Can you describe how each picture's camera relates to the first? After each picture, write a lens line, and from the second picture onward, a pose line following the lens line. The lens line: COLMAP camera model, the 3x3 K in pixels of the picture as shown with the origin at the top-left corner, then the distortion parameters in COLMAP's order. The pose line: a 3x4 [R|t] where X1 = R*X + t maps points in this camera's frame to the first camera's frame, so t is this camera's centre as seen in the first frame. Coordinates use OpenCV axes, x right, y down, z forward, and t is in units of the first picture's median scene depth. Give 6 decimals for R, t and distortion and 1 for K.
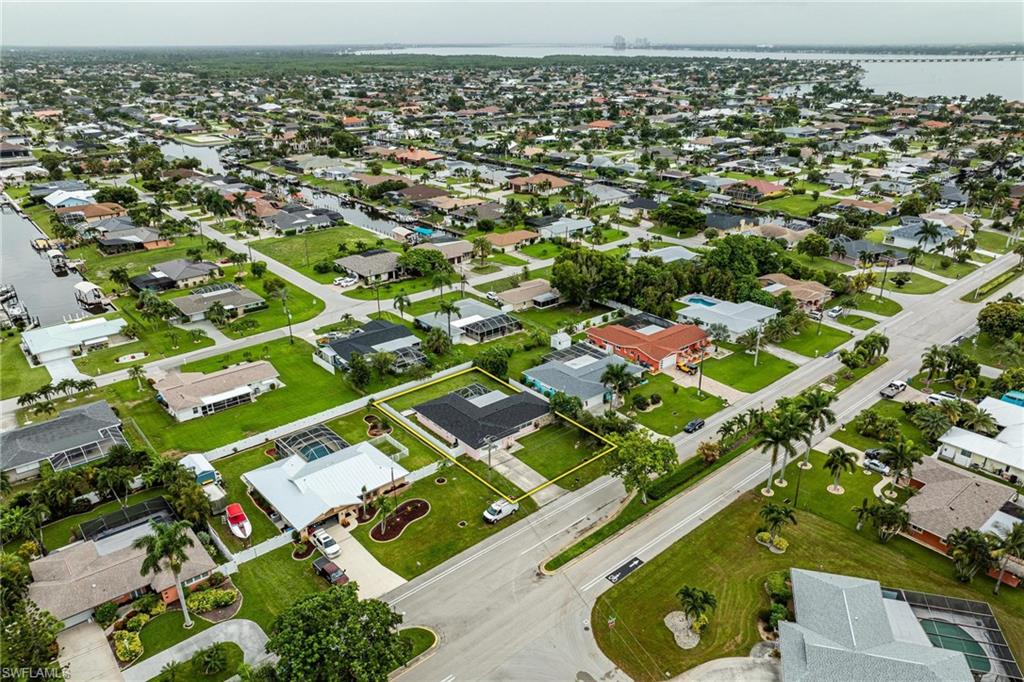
lens RADIAL K [[726.1, 0, 512.0], [0, 726.1, 341.0], [0, 0, 1]] dist [-0.007566, 0.002357]
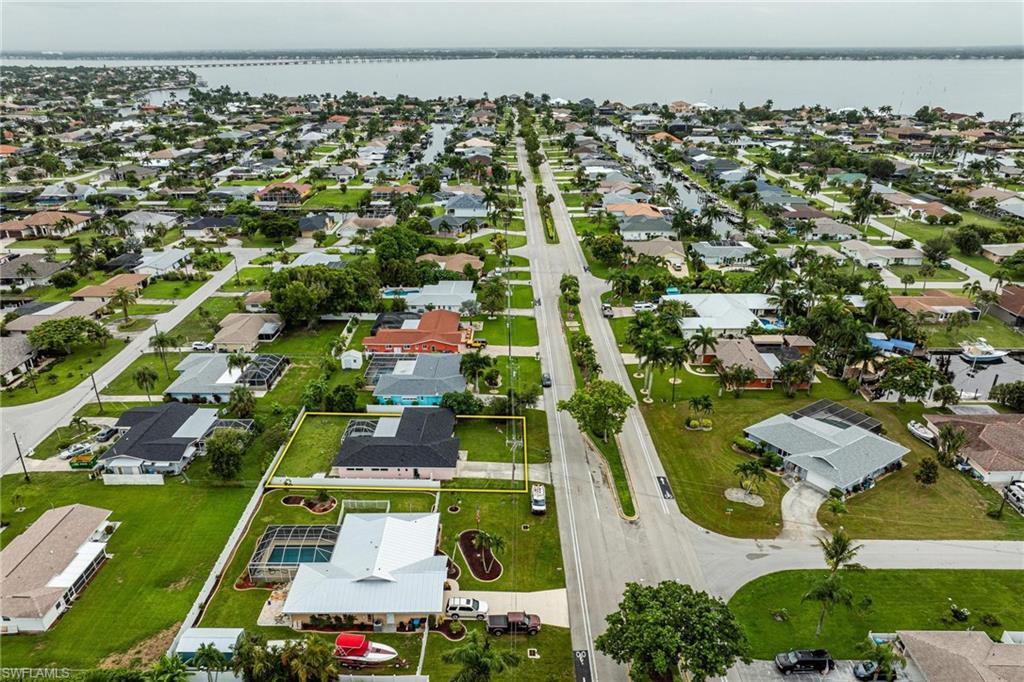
lens RADIAL K [[711.2, 0, 509.5], [0, 711.2, 385.7], [0, 0, 1]] dist [-0.009240, -0.002894]
pose [[0.656555, -0.326177, 0.680106, -0.435745], [0.289727, 0.941551, 0.171871, -0.066871], [-0.696415, 0.084202, 0.712682, 0.193930]]
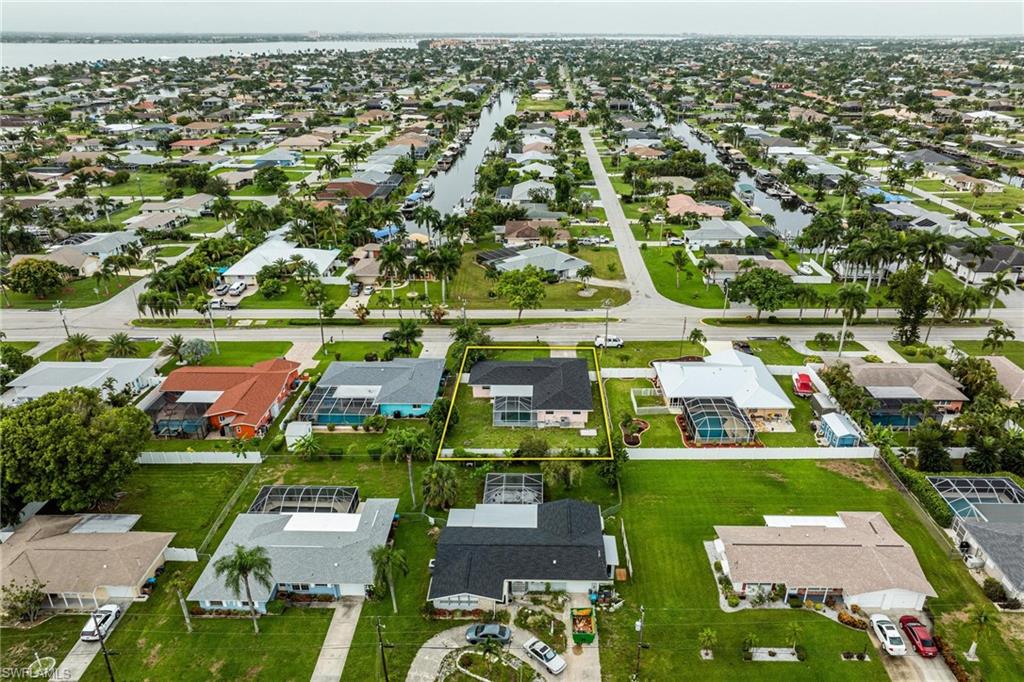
lens RADIAL K [[726.1, 0, 512.0], [0, 726.1, 341.0], [0, 0, 1]] dist [-0.007566, 0.002357]
pose [[-0.740683, -0.258623, 0.620083, -0.459213], [0.265405, 0.735246, 0.623678, -0.418754], [-0.617211, 0.626520, -0.475945, 1.128638]]
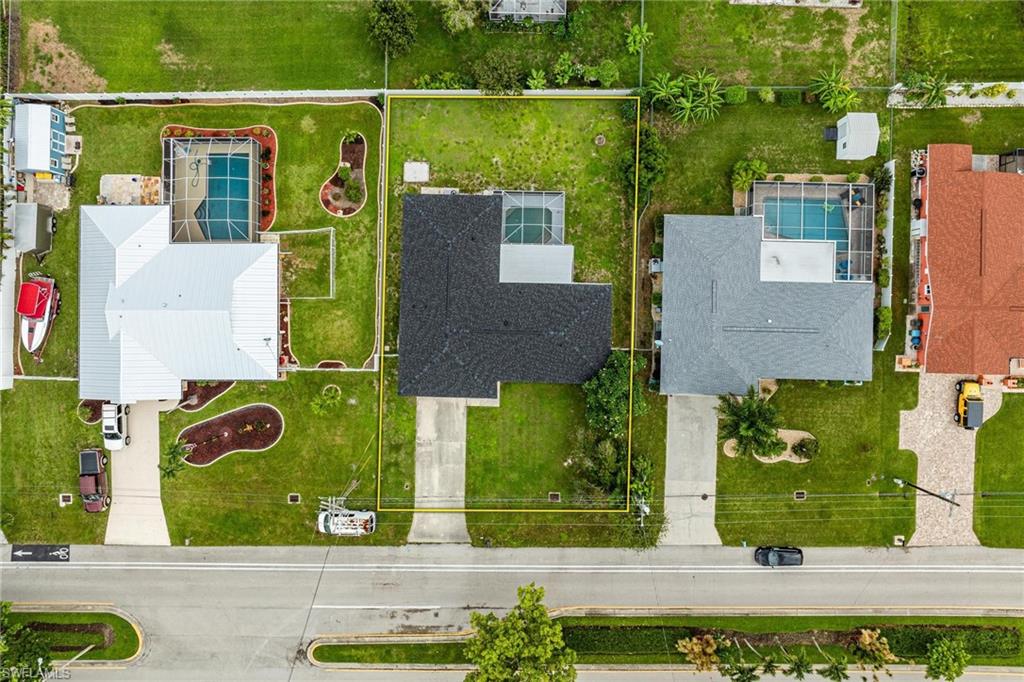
lens RADIAL K [[726.1, 0, 512.0], [0, 726.1, 341.0], [0, 0, 1]] dist [-0.007566, 0.002357]
pose [[0.750317, 0.661001, -0.010070, -0.003453], [-0.243641, 0.290659, 0.925287, -0.310752], [0.614543, -0.691806, 0.379133, 0.617855]]
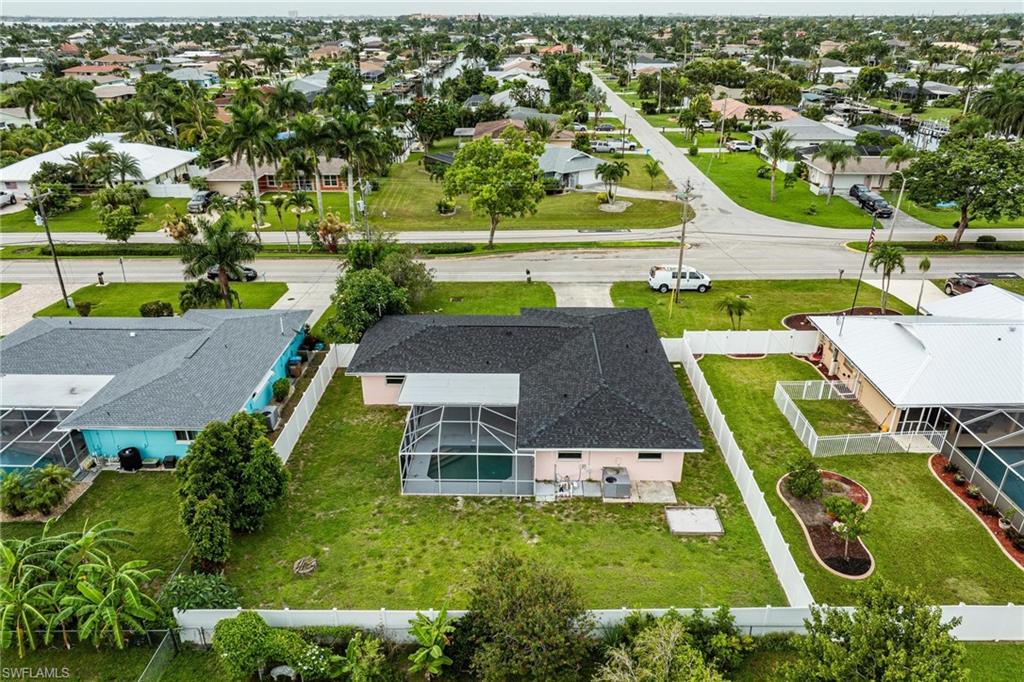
lens RADIAL K [[726.1, 0, 512.0], [0, 726.1, 341.0], [0, 0, 1]] dist [-0.007566, 0.002357]
pose [[-0.754824, -0.270290, 0.597649, -0.193005], [0.251612, 0.722133, 0.644372, -0.112465], [-0.605749, 0.636763, -0.477075, 0.921564]]
